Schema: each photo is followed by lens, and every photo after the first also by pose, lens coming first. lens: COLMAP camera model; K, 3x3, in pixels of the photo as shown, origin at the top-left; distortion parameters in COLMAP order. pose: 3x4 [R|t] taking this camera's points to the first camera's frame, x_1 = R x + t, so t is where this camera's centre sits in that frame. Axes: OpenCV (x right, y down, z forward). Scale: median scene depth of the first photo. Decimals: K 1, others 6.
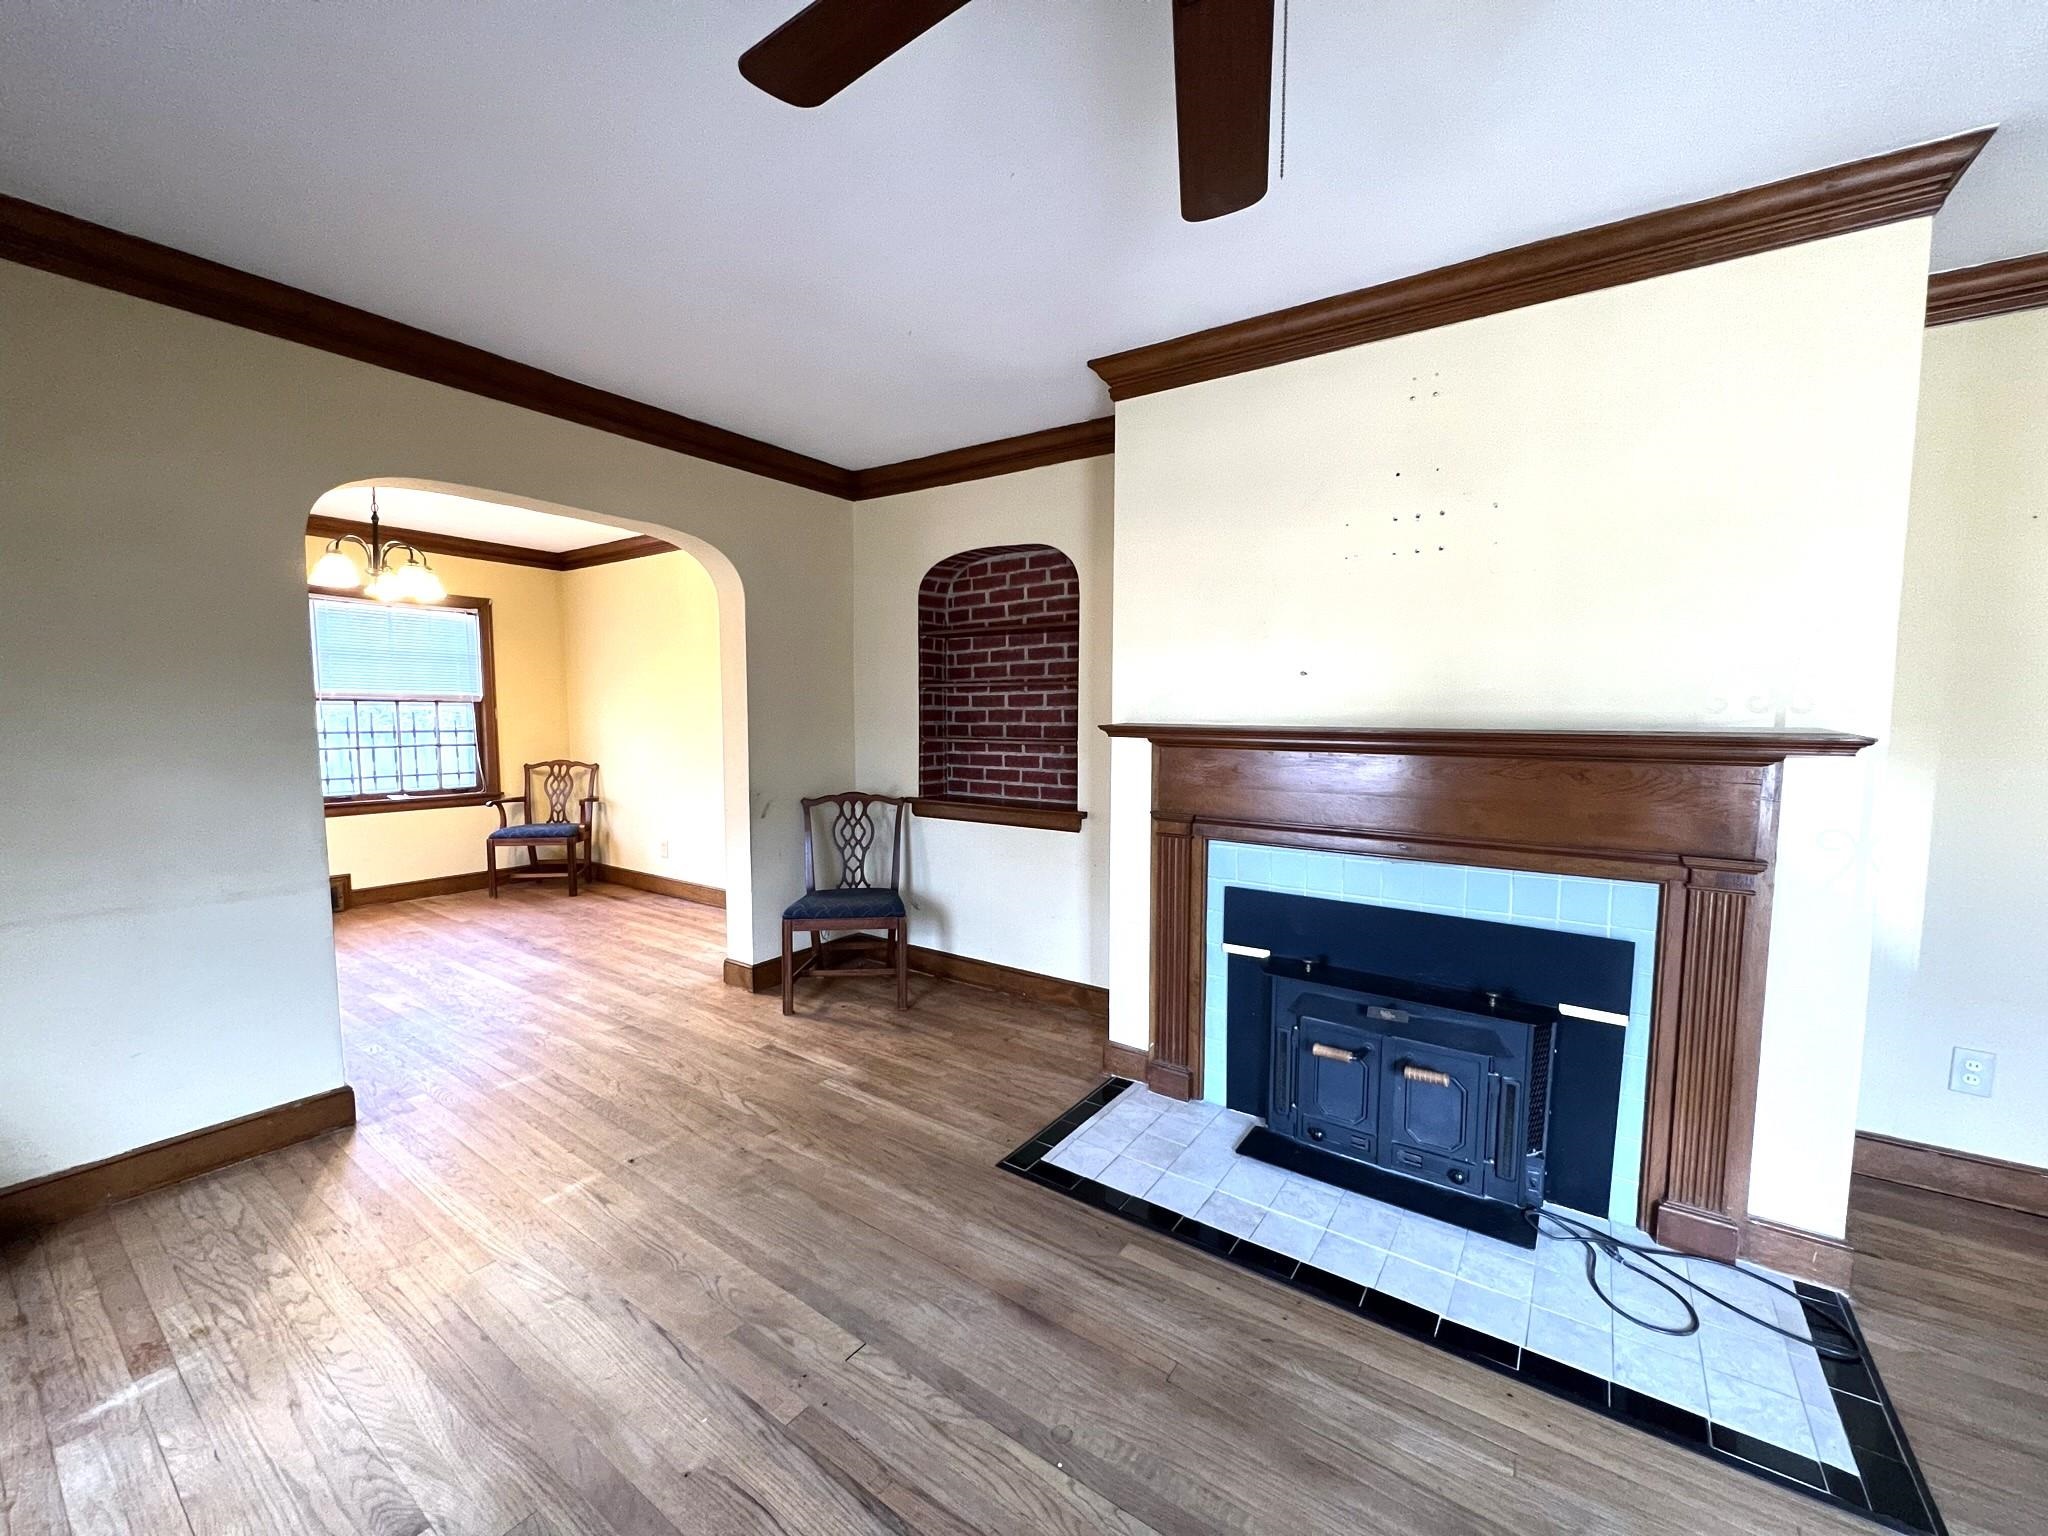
lens RADIAL K [[820.3, 0, 1029.3], [0, 820.3, 771.2], [0, 0, 1]] dist [-0.001962, -0.000284]
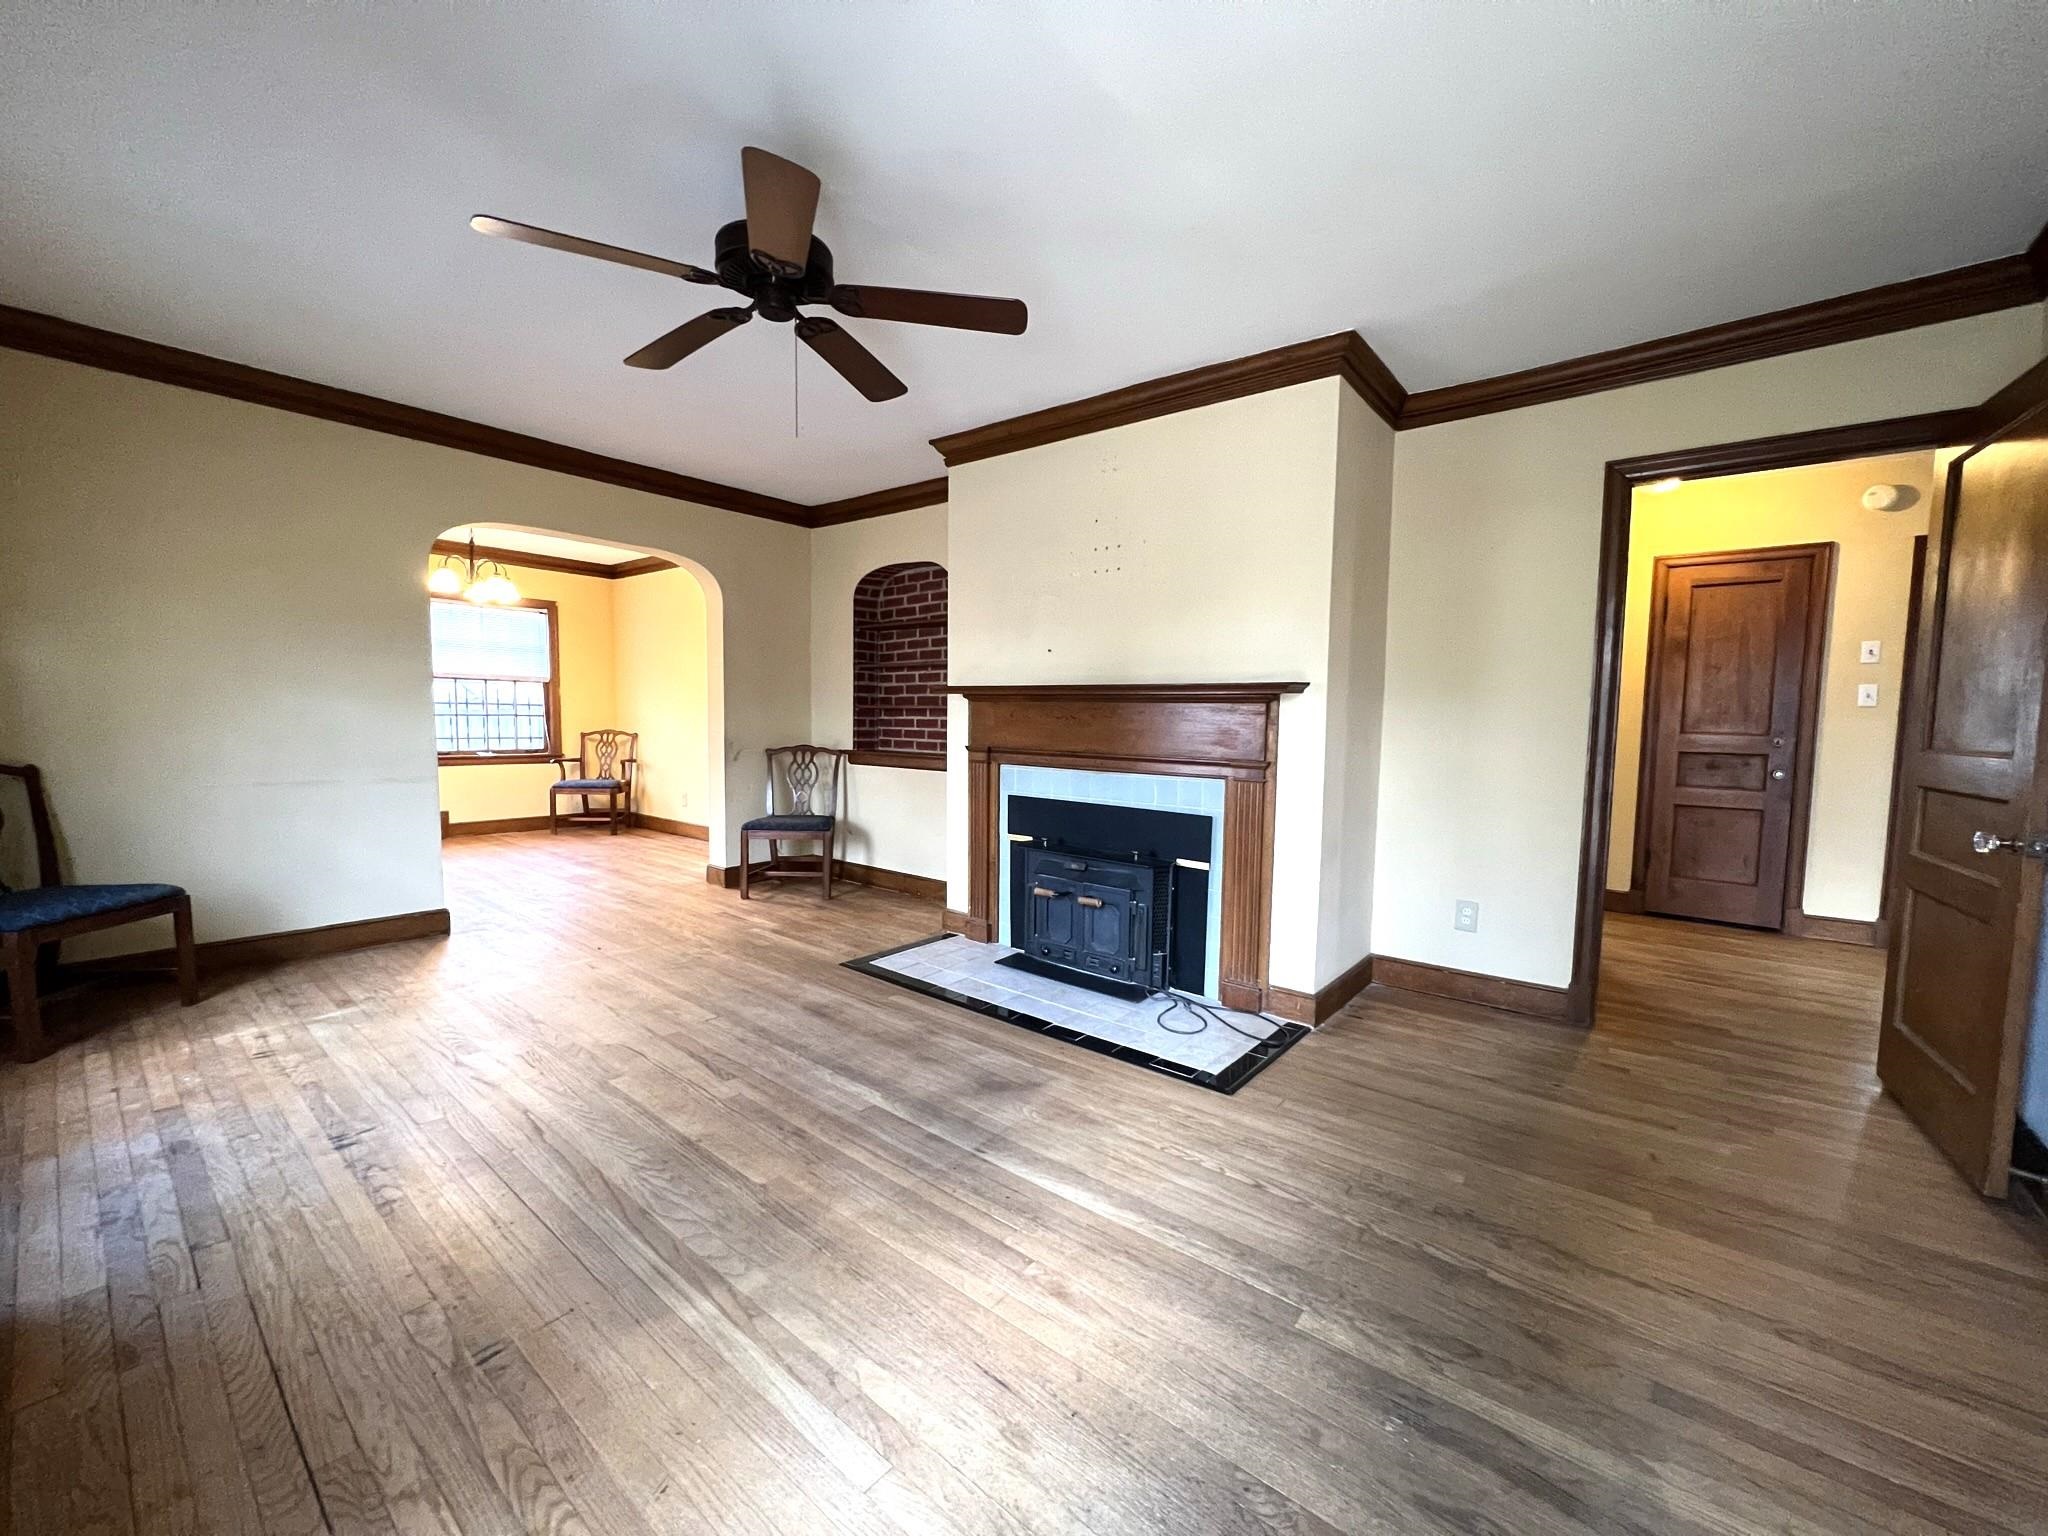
lens RADIAL K [[820.3, 0, 1028.8], [0, 820.3, 770.5], [0, 0, 1]] dist [-0.001962, -0.000284]
pose [[0.996970, 0.017193, -0.075862, 0.292189], [-0.017689, 0.999826, -0.005872, 0.078731], [0.075748, 0.007196, 0.997101, -0.357559]]
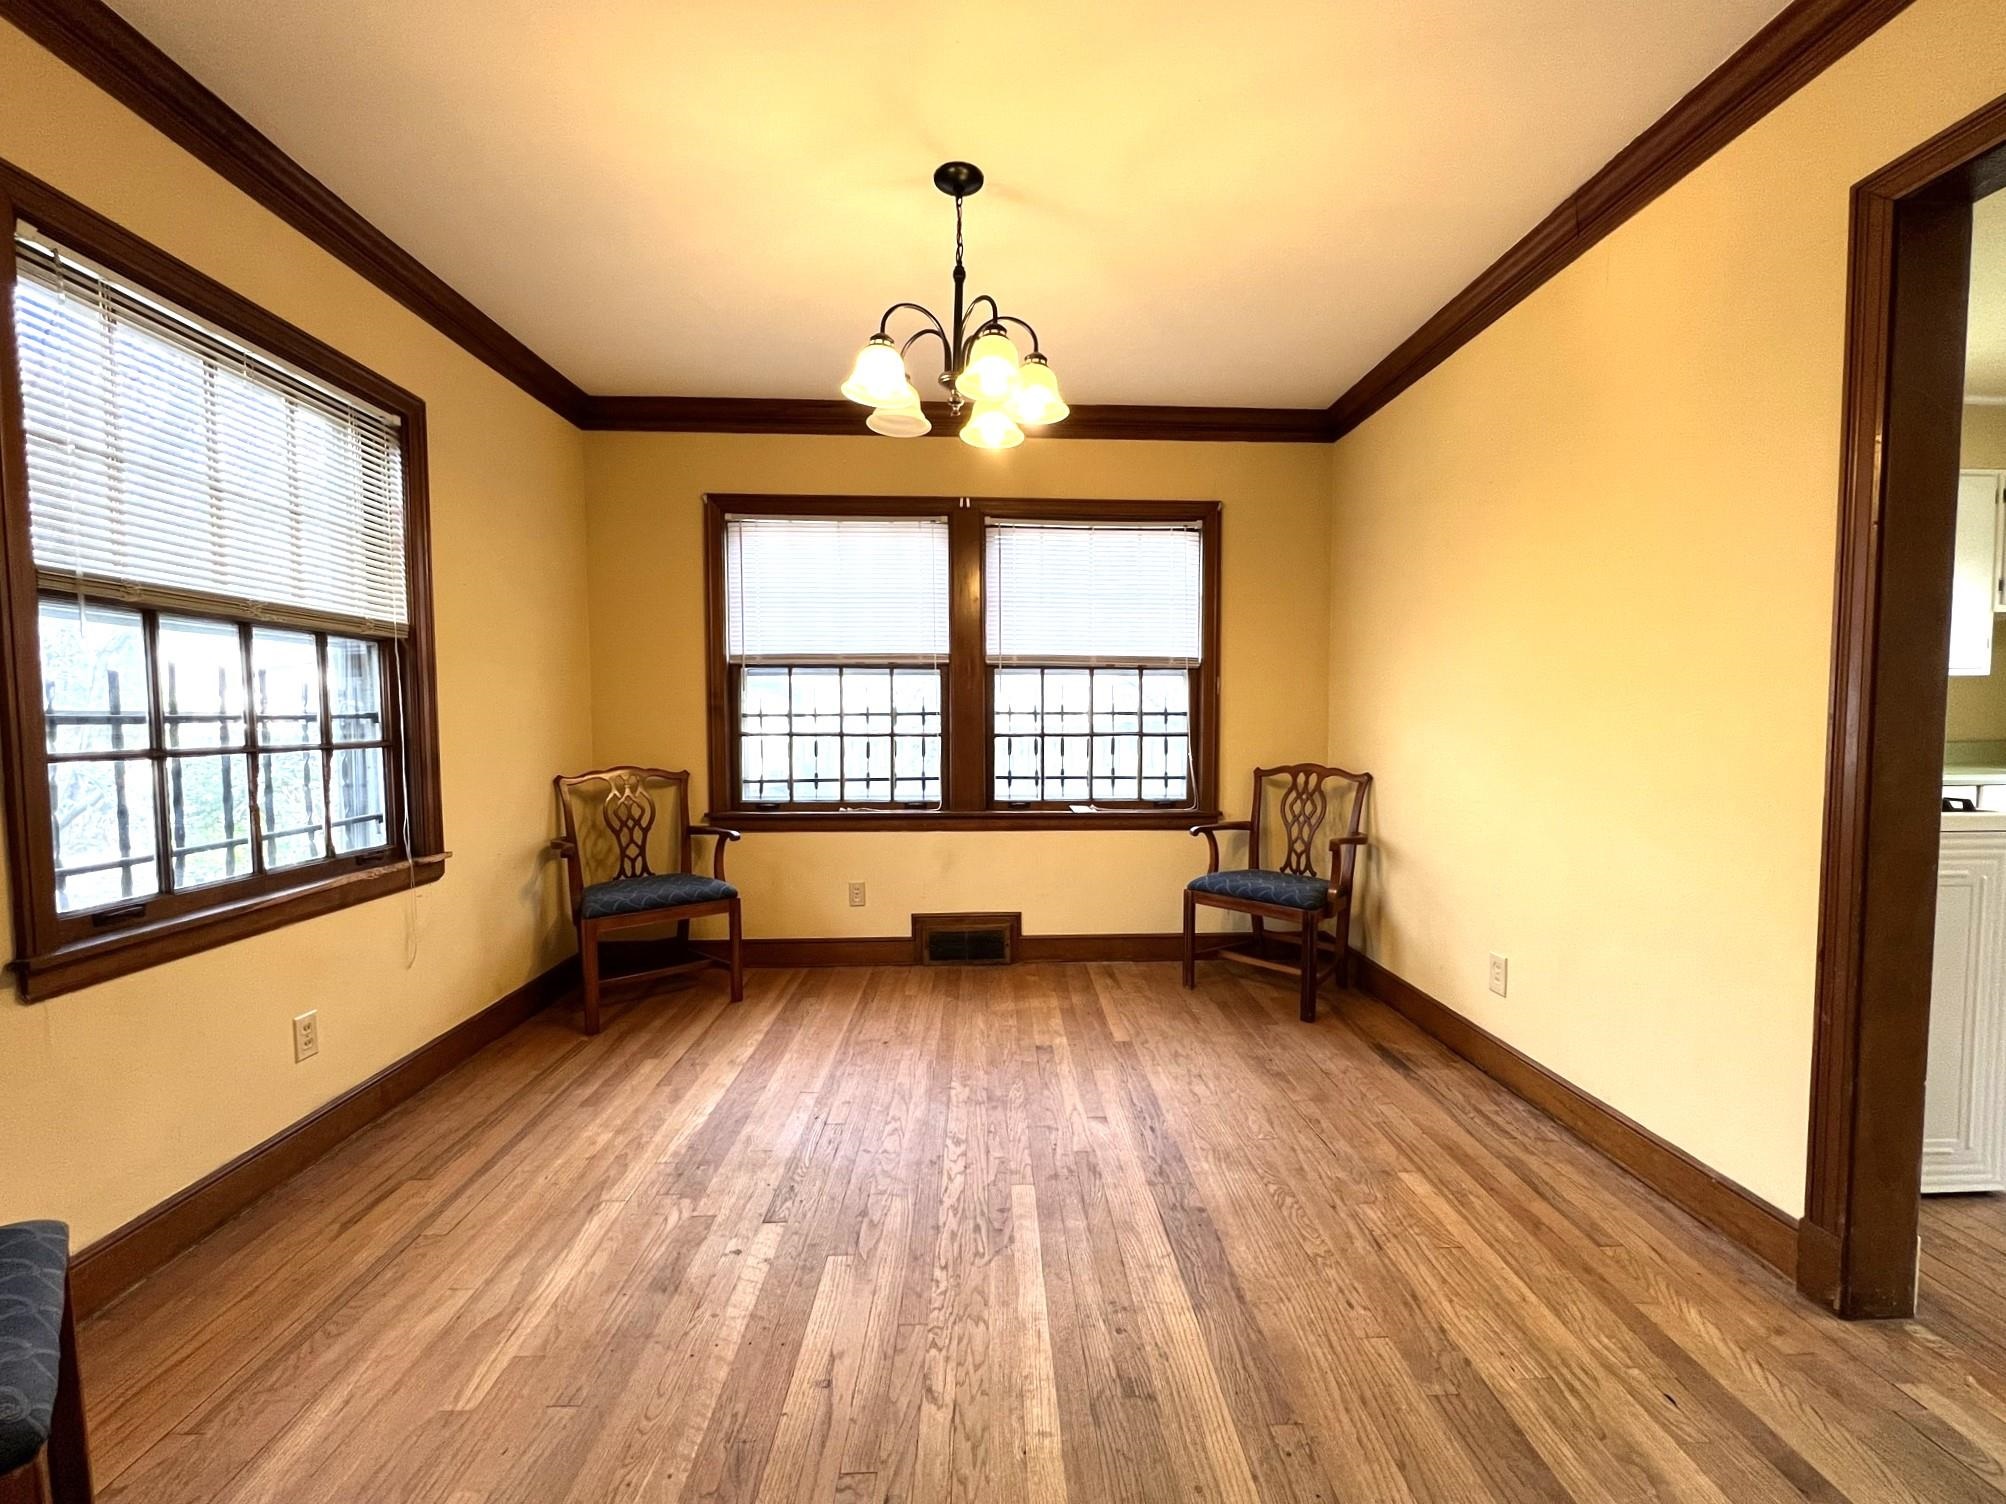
lens RADIAL K [[803.4, 0, 1012.8], [0, 803.4, 768.0], [0, 0, 1]] dist [-0.001962, -0.000284]
pose [[0.601679, 0.046853, -0.797362, -0.428599], [-0.054744, 0.998350, 0.017354, -0.016566], [0.796860, 0.033210, 0.603251, 0.858735]]
